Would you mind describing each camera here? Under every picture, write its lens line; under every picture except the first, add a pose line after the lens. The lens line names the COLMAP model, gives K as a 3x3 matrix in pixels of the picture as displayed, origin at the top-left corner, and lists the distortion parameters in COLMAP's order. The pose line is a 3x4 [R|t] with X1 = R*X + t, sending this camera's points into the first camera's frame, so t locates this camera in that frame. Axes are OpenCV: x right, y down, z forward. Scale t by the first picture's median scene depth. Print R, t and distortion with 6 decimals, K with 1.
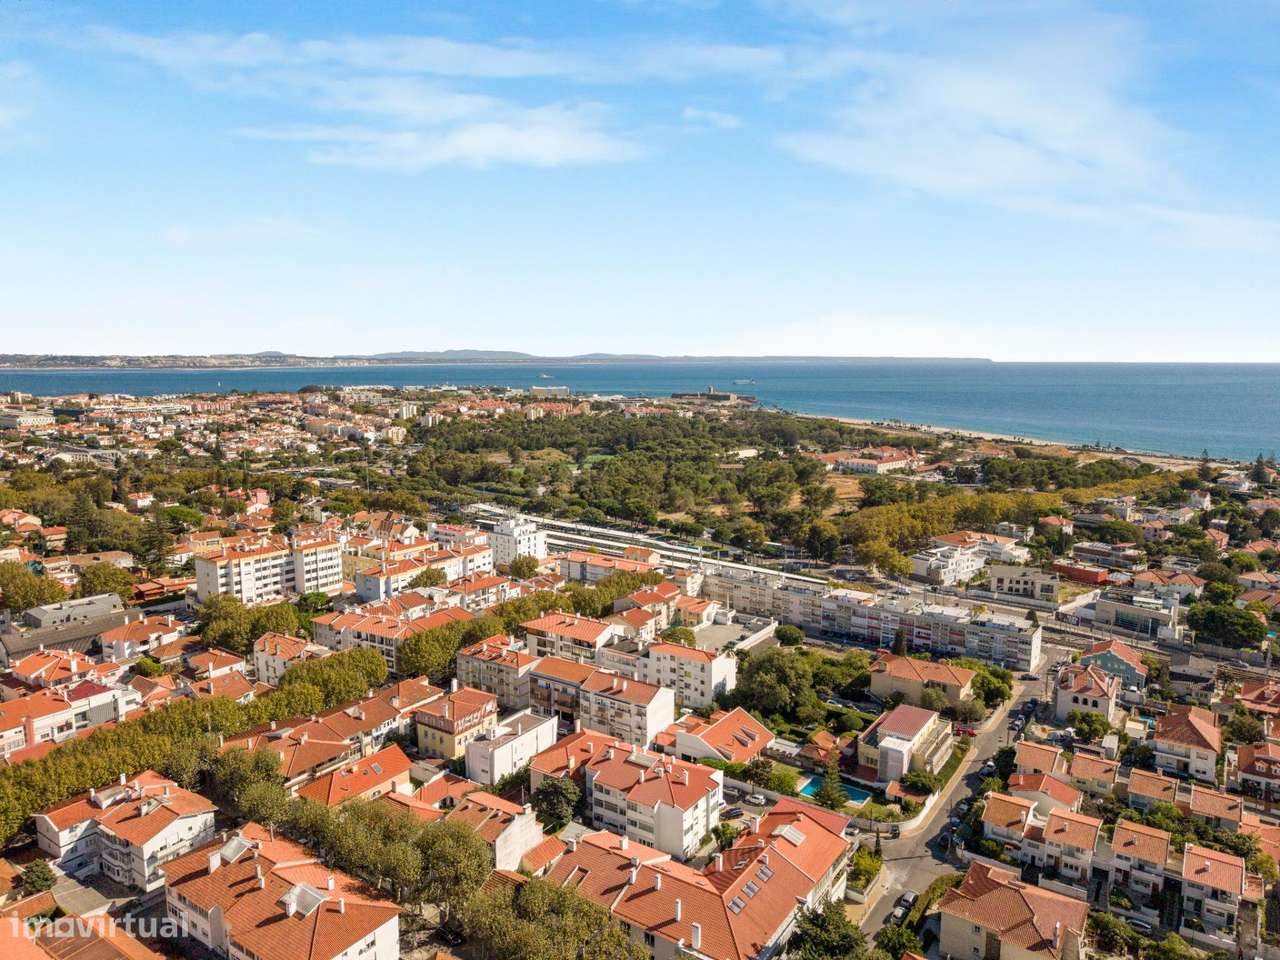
lens RADIAL K [[856.3, 0, 640.0], [0, 856.3, 480.0], [0, 0, 1]] dist [0.054254, -0.048674]
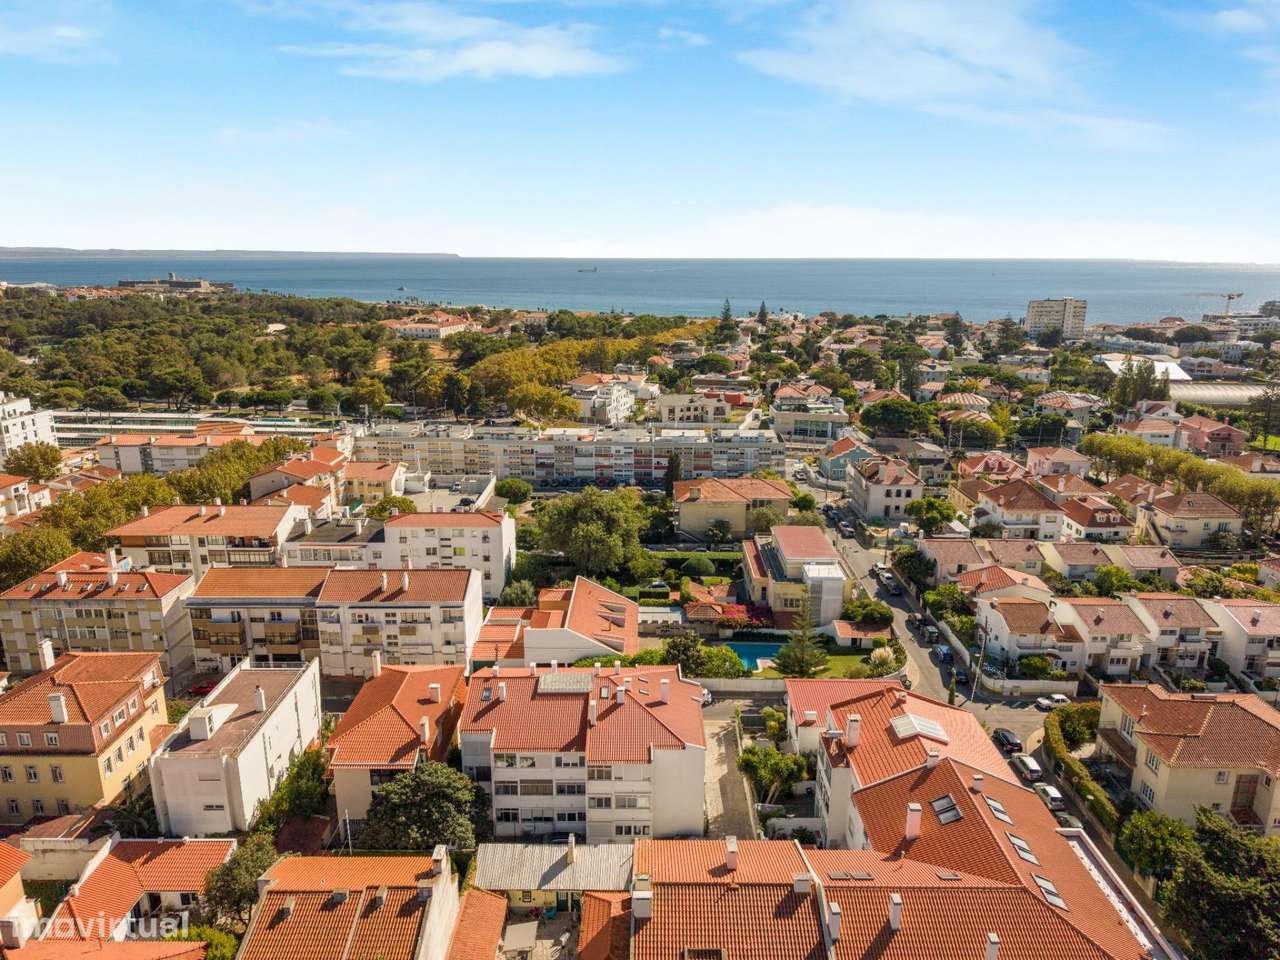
lens RADIAL K [[856.3, 0, 640.0], [0, 856.3, 480.0], [0, 0, 1]] dist [0.054254, -0.048674]
pose [[0.833314, -0.142345, 0.534160, -0.163839], [0.079959, 0.987154, 0.138321, 0.095134], [-0.546987, -0.072554, 0.833991, 0.394367]]
